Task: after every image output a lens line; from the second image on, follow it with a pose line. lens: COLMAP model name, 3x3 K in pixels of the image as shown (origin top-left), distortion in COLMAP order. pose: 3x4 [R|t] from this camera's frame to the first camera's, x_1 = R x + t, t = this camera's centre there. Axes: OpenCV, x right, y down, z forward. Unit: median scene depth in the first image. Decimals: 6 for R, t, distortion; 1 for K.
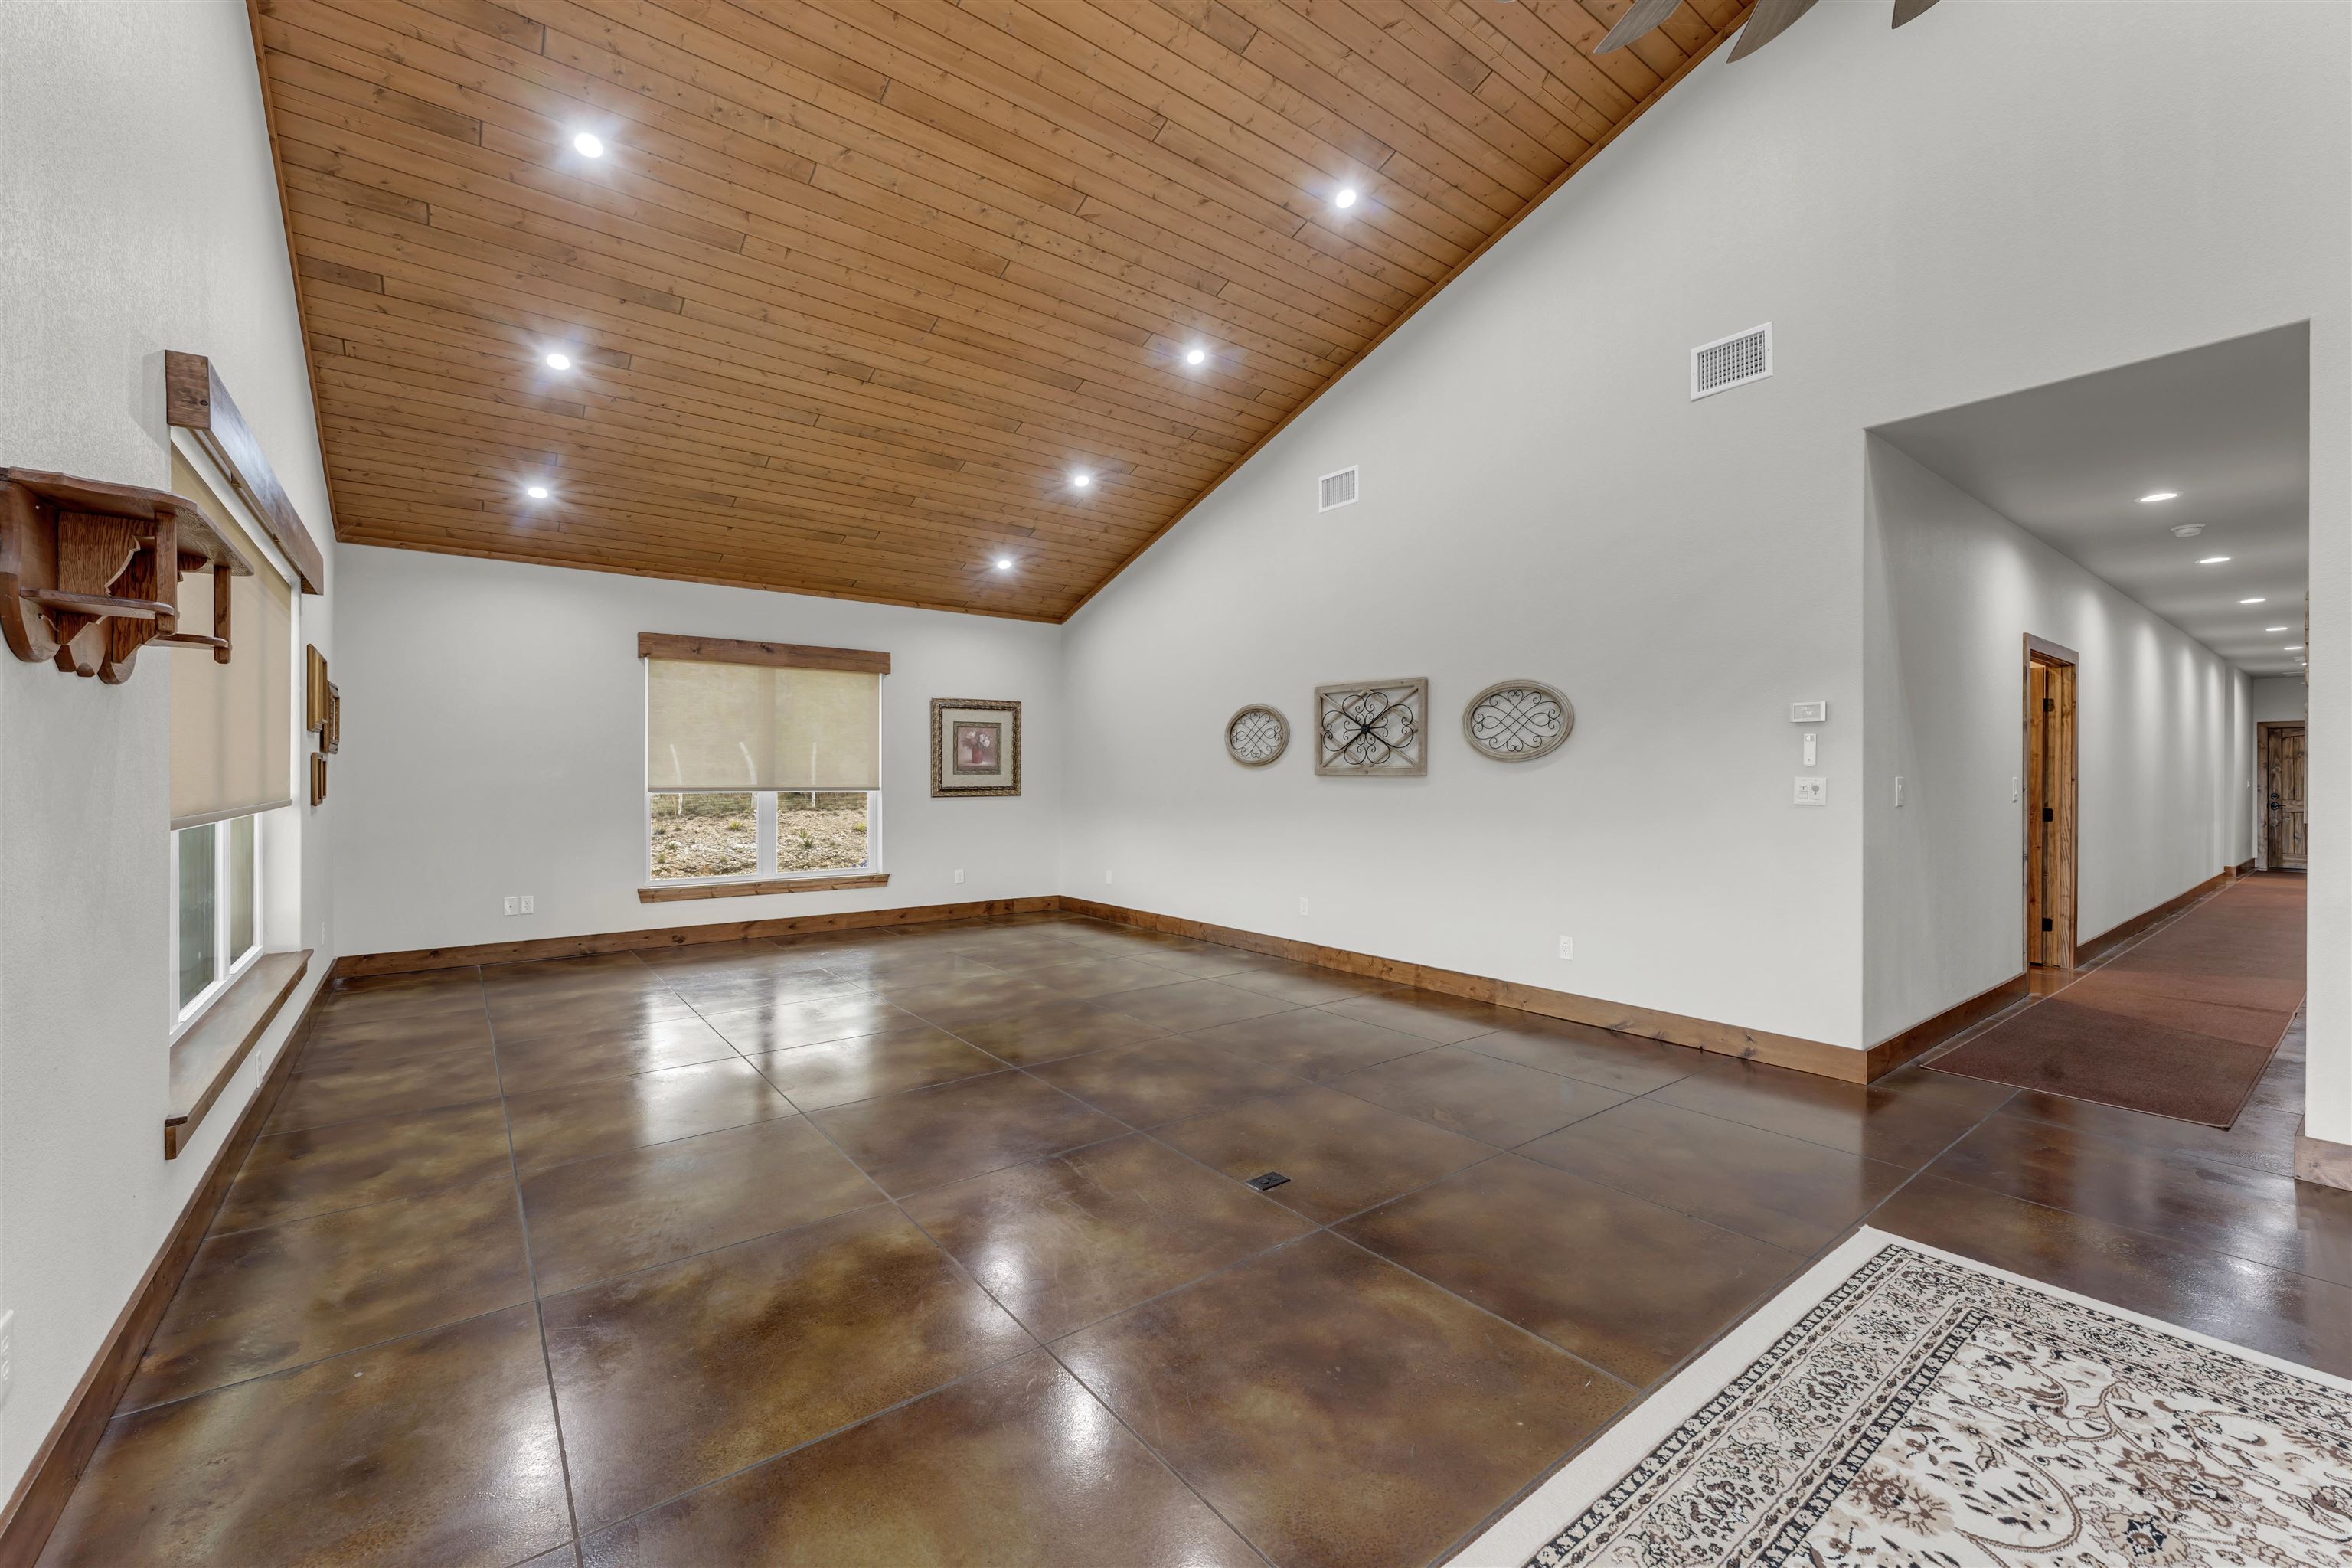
lens RADIAL K [[937.4, 0, 1147.4], [0, 937.4, 770.6], [0, 0, 1]] dist [-0.001098, 0.000115]
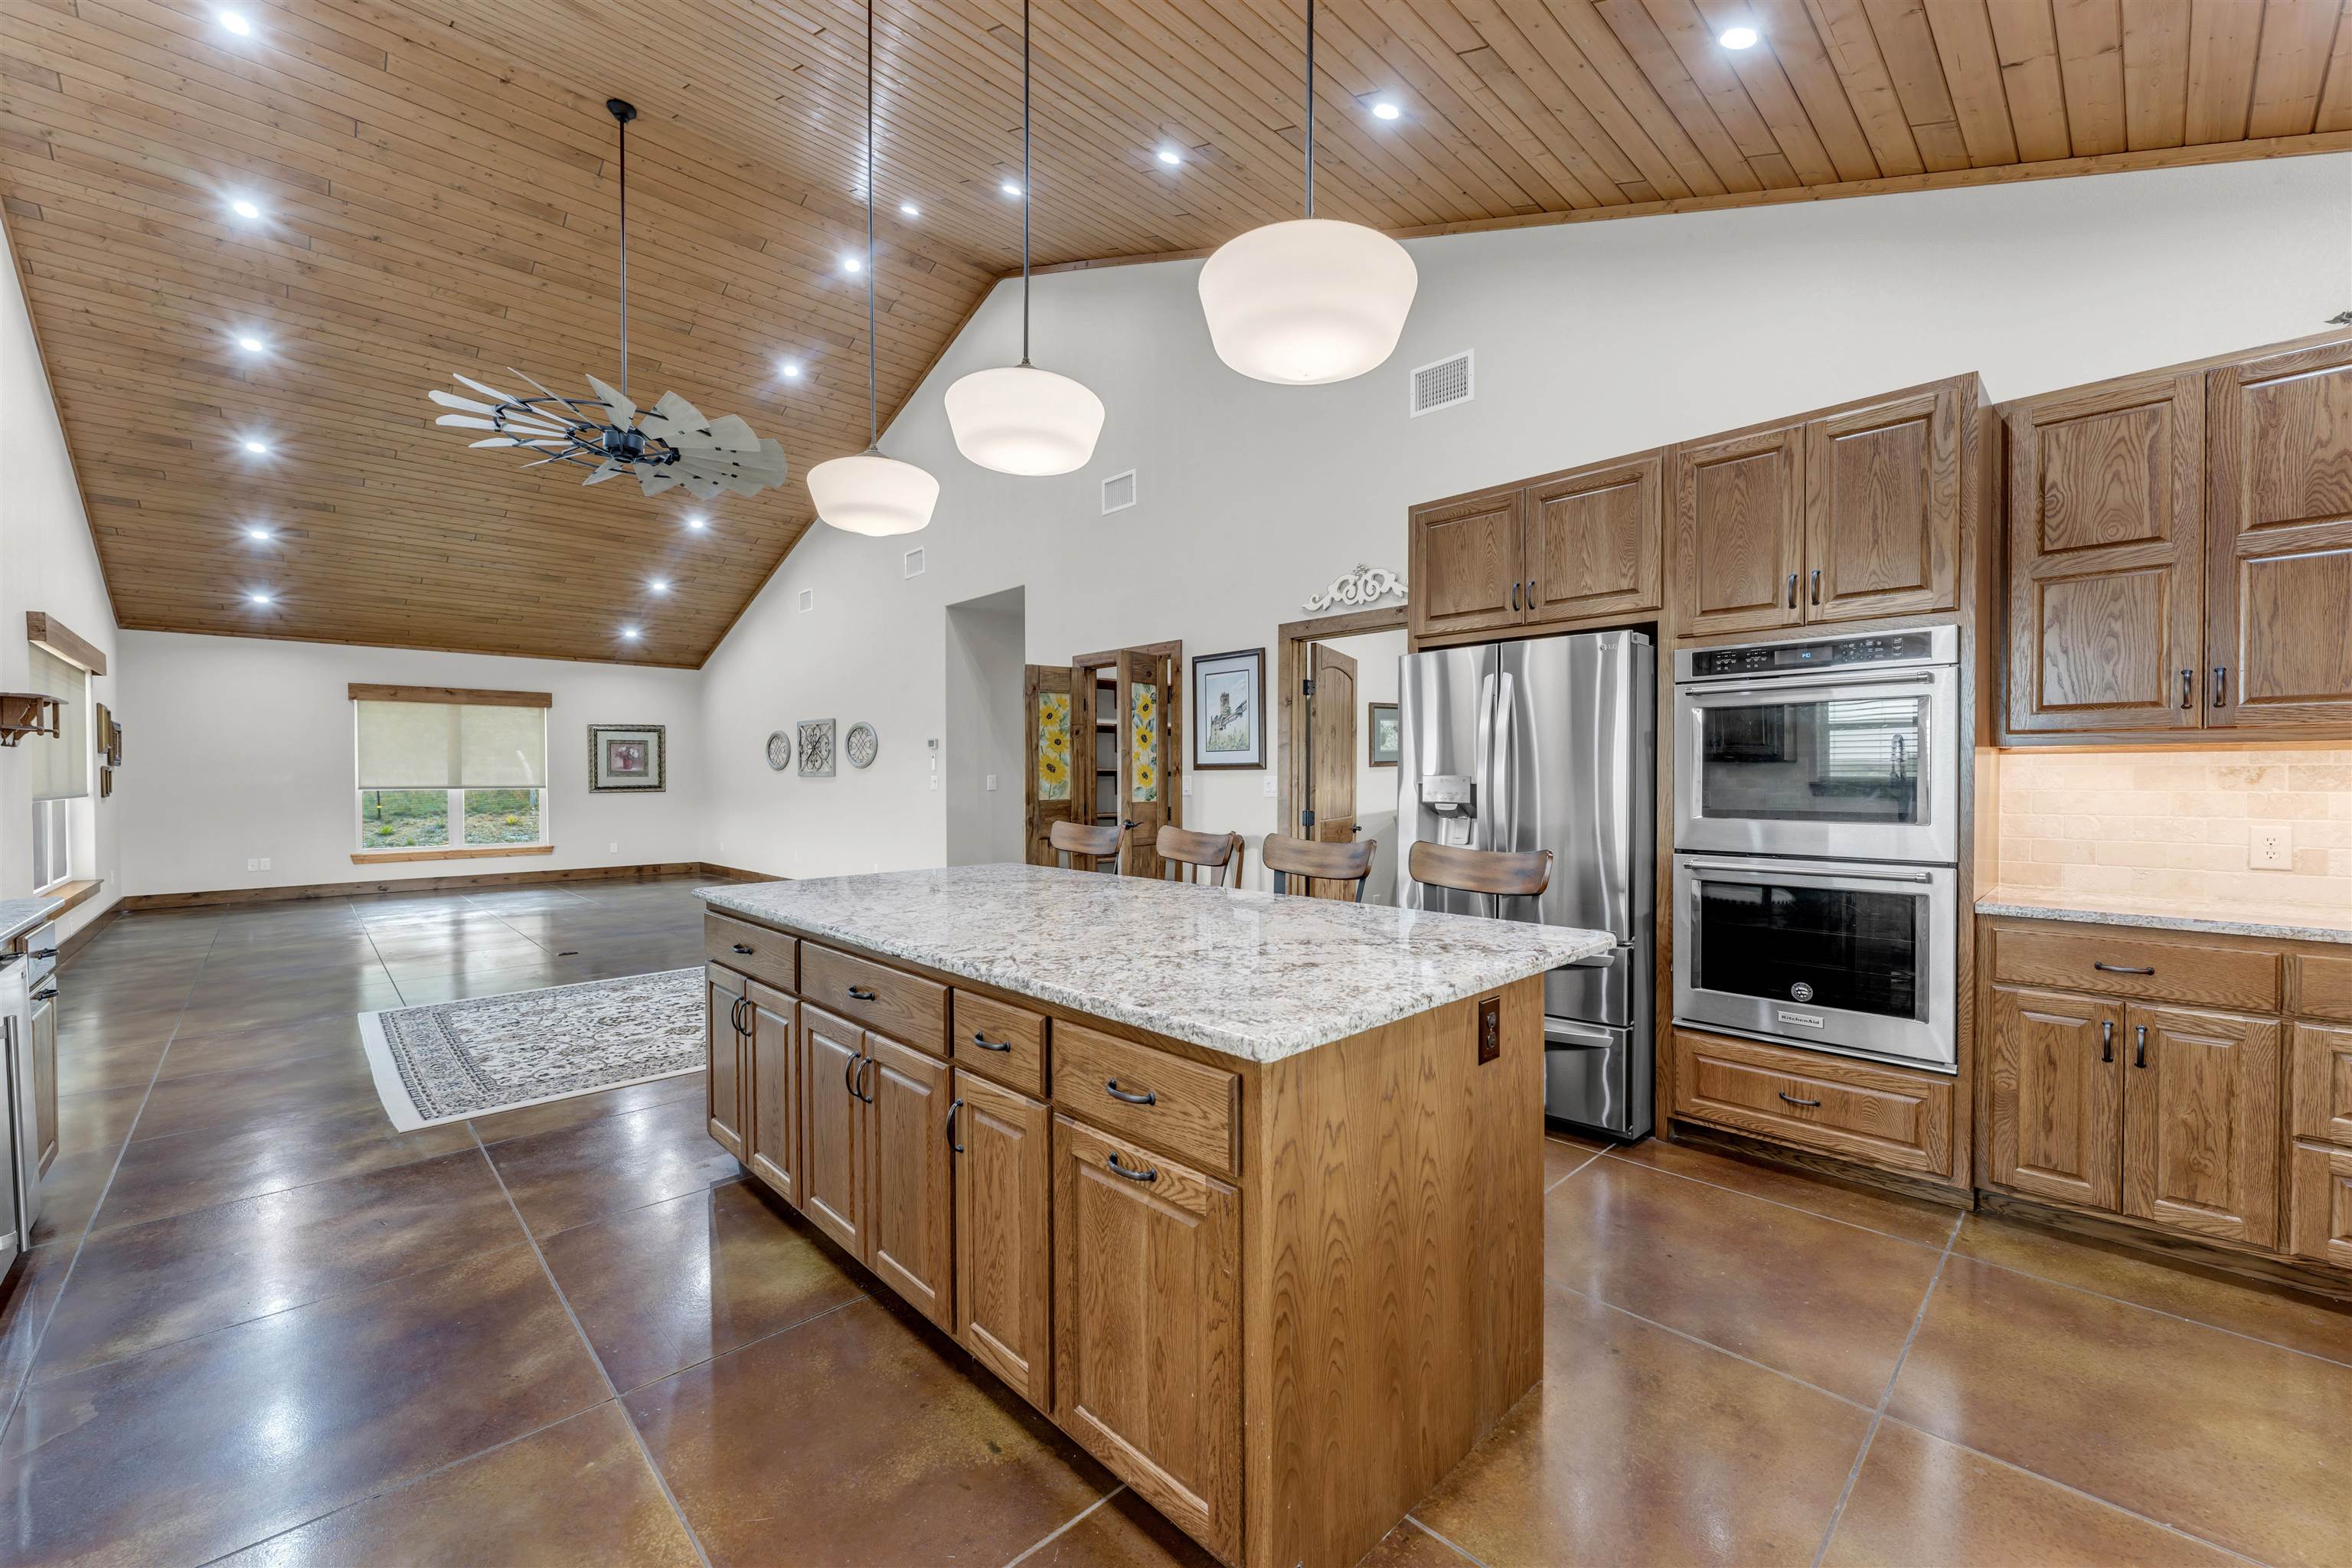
lens RADIAL K [[937.4, 0, 1166.4], [0, 937.4, 784.5], [0, 0, 1]] dist [-0.001098, 0.000115]
pose [[0.993689, -0.006327, 0.111995, 0.579531], [0.004786, 0.999890, 0.014017, -0.000380], [-0.112071, -0.013393, 0.993610, -0.626203]]
